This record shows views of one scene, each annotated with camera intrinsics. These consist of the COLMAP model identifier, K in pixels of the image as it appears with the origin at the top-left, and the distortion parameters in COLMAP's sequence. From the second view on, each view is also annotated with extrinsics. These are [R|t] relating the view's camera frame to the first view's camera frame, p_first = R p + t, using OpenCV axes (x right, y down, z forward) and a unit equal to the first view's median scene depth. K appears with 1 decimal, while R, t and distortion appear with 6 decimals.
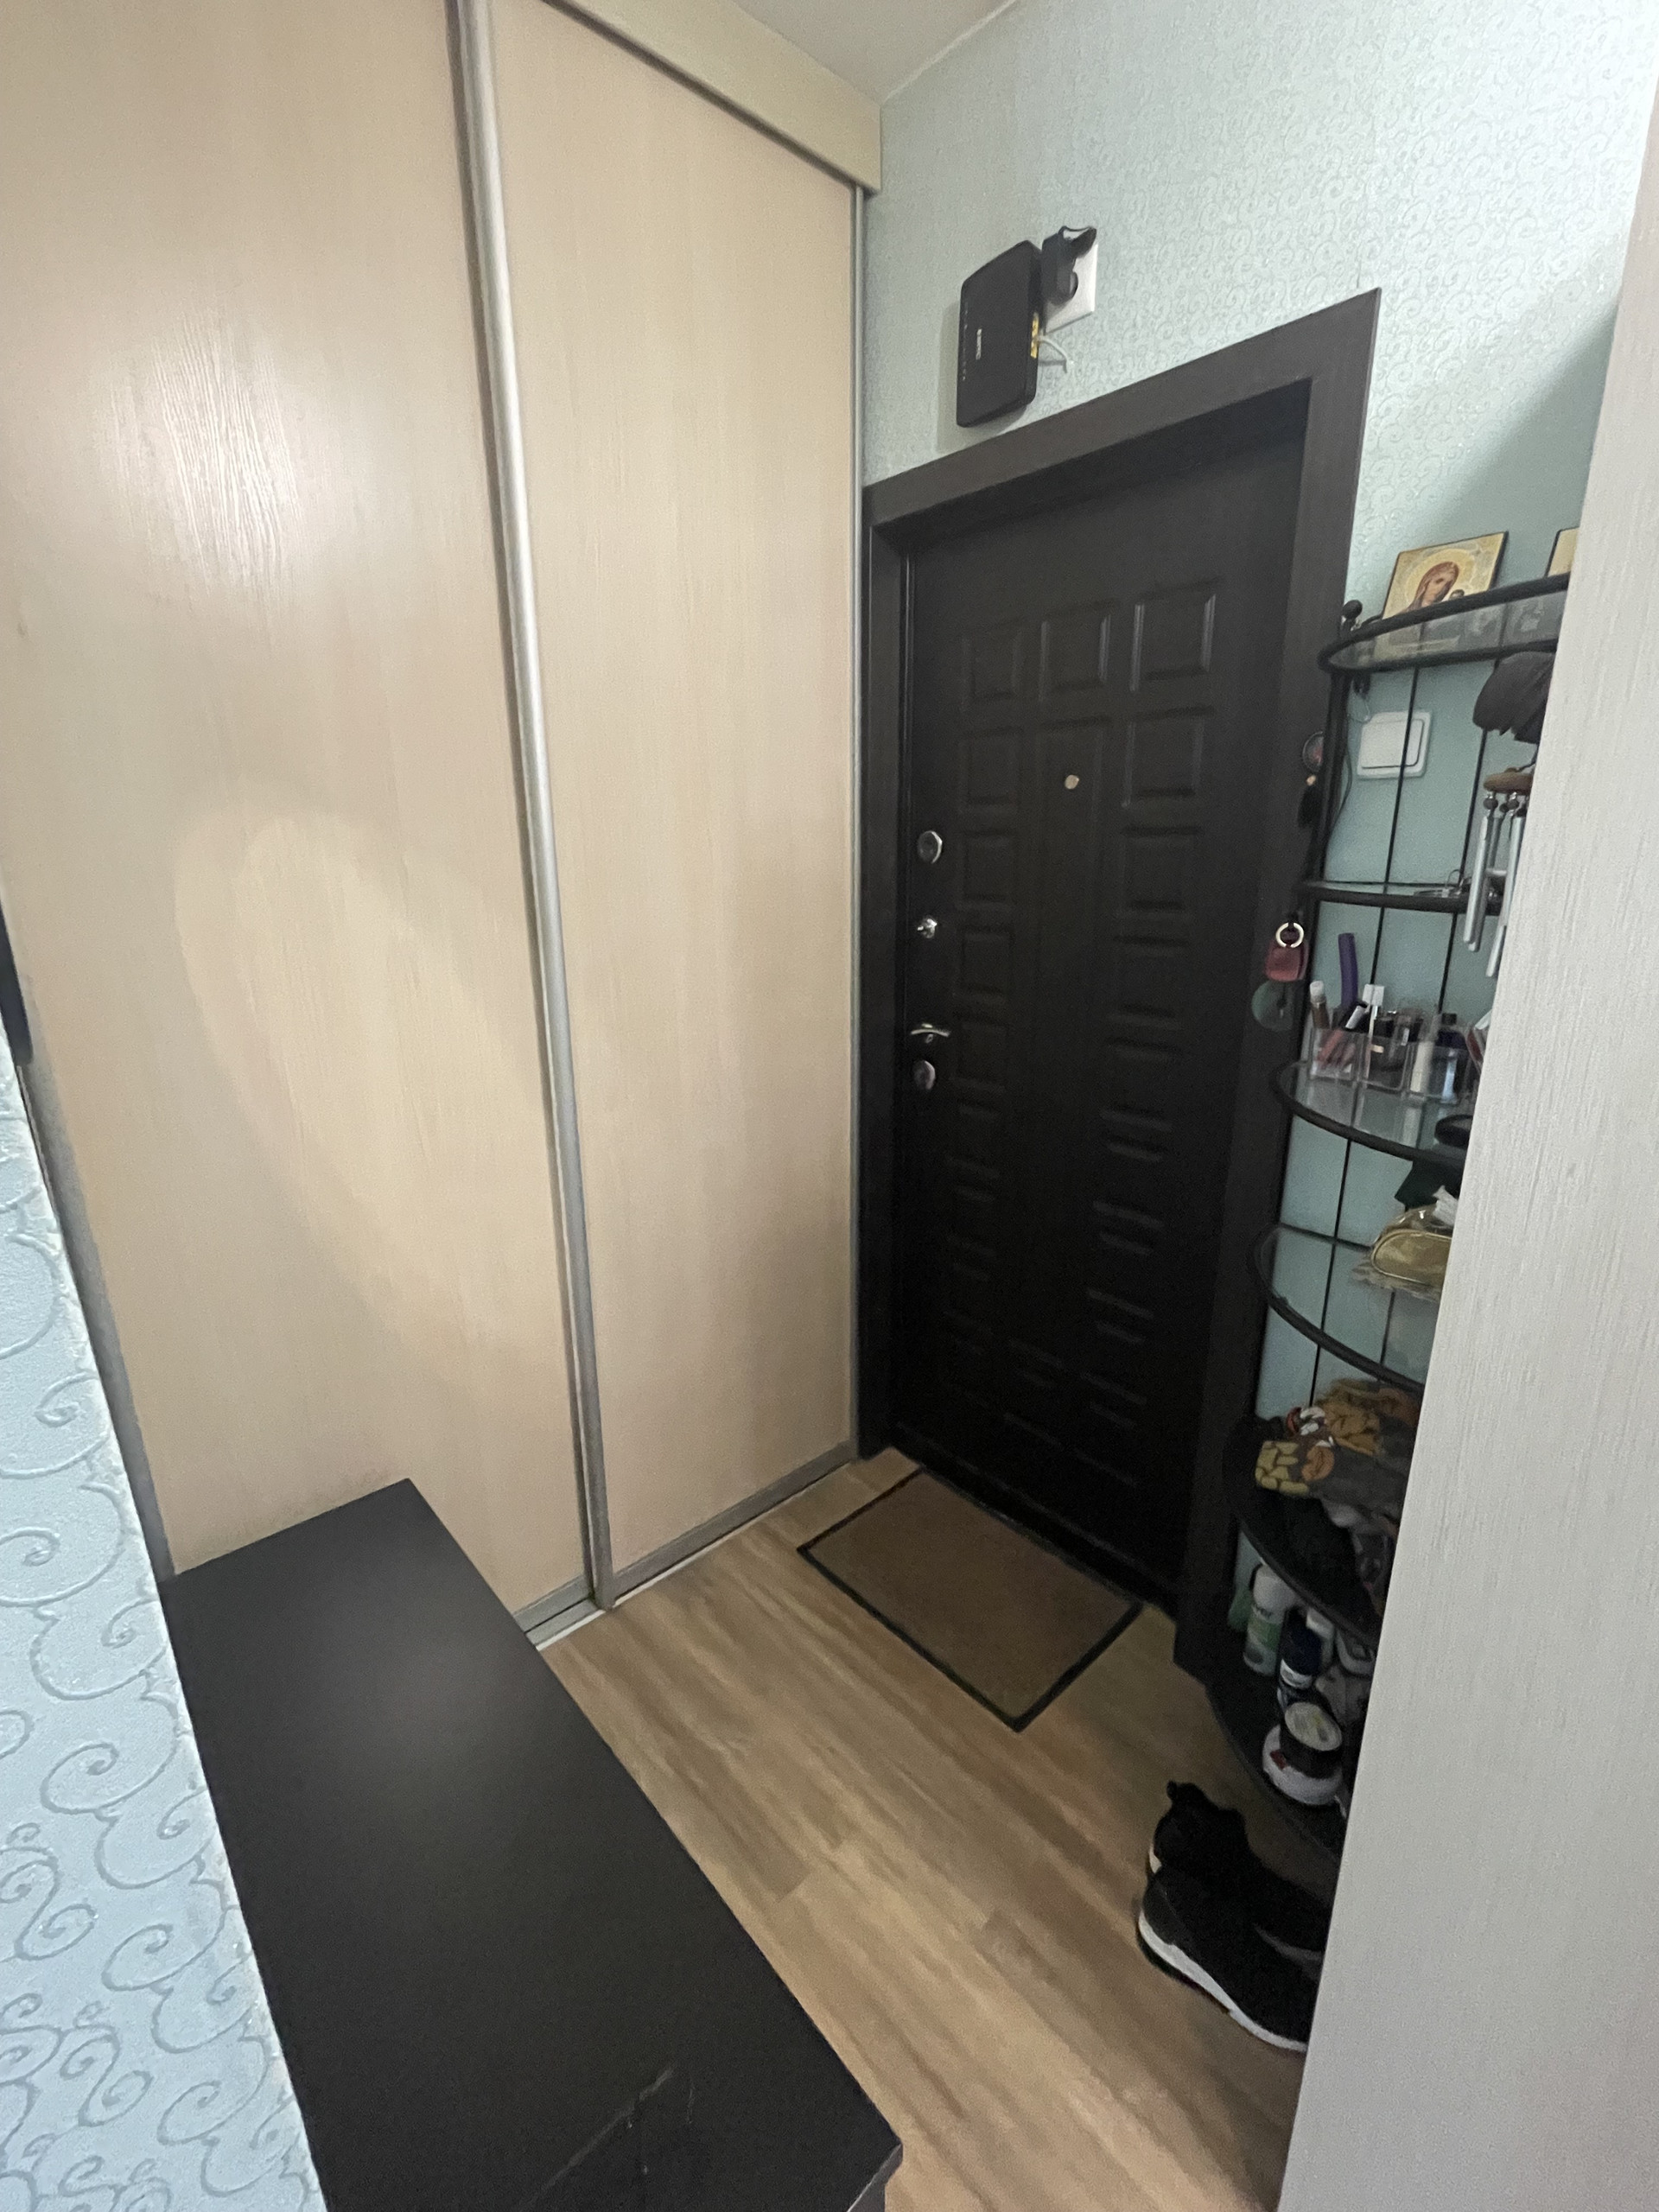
lens RADIAL K [[943.4, 0, 829.5], [0, 943.4, 1106.0], [0, 0, 1]] dist [-0.026050, 0.000066]
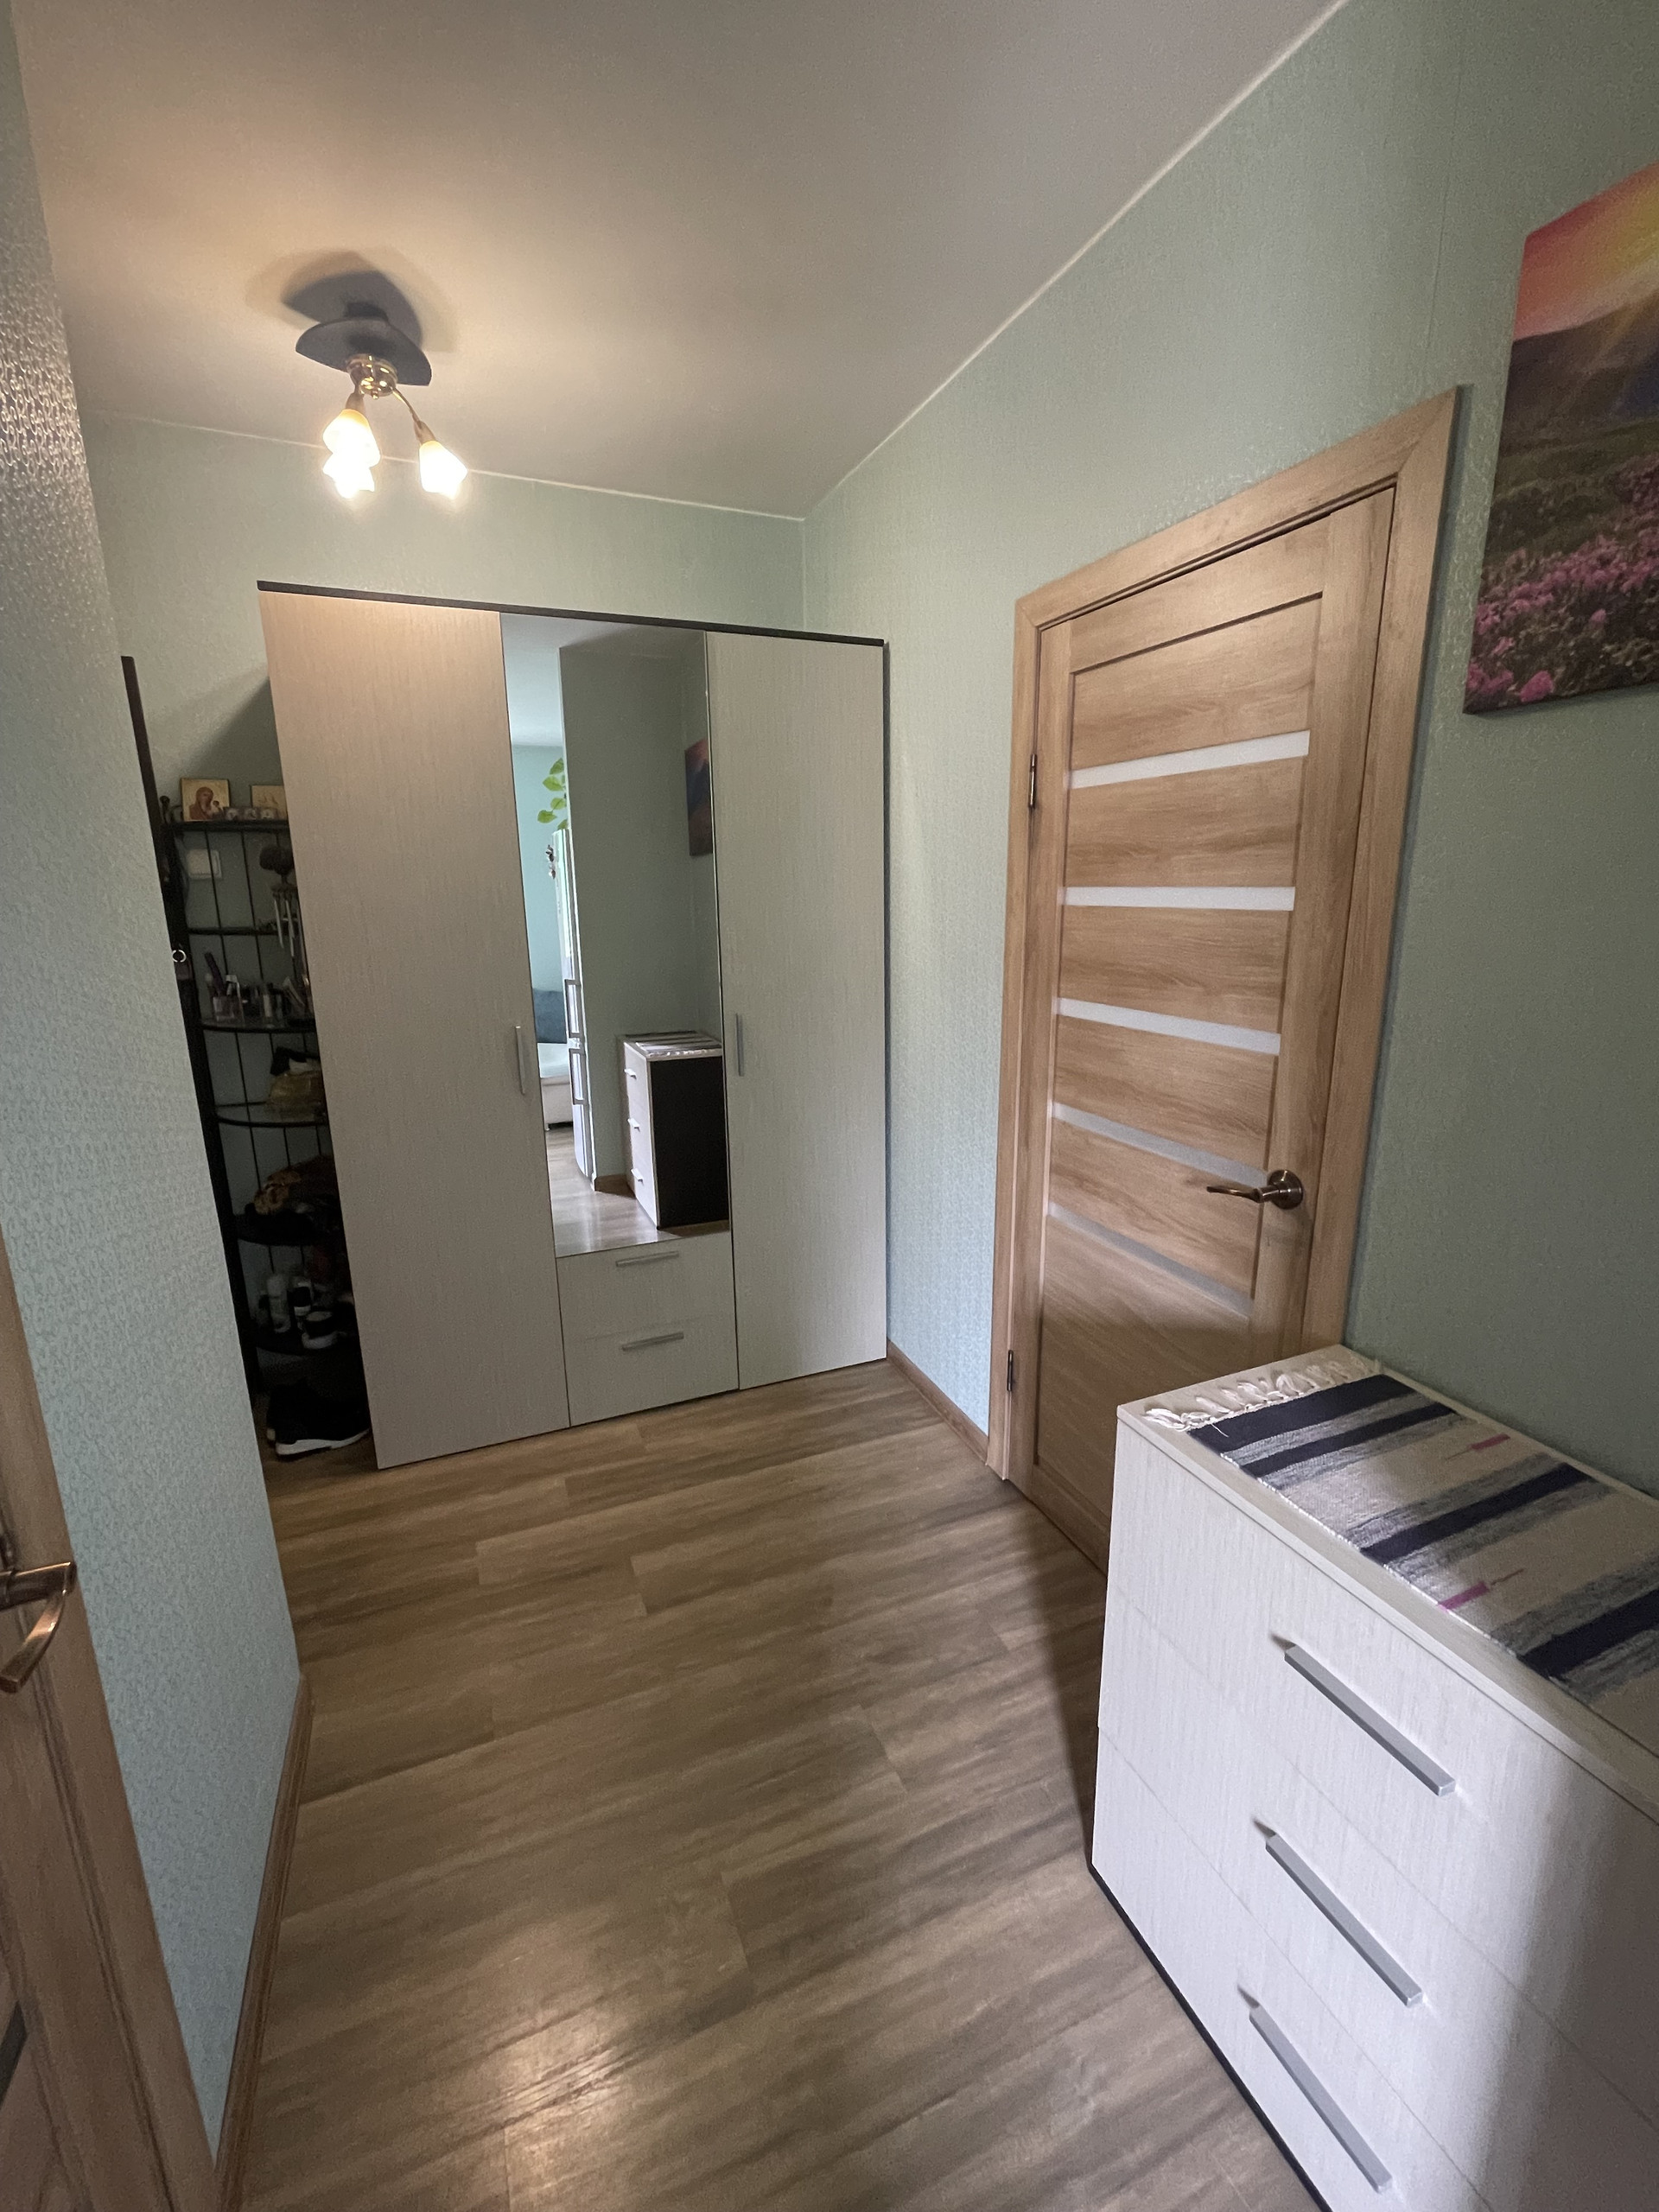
lens RADIAL K [[943.4, 0, 829.5], [0, 943.4, 1106.0], [0, 0, 1]] dist [-0.026050, 0.000066]
pose [[0.326331, -0.206473, 0.922430, -1.024888], [0.254810, 0.958943, 0.124501, 0.246041], [-0.910264, 0.194416, 0.365544, -0.990821]]
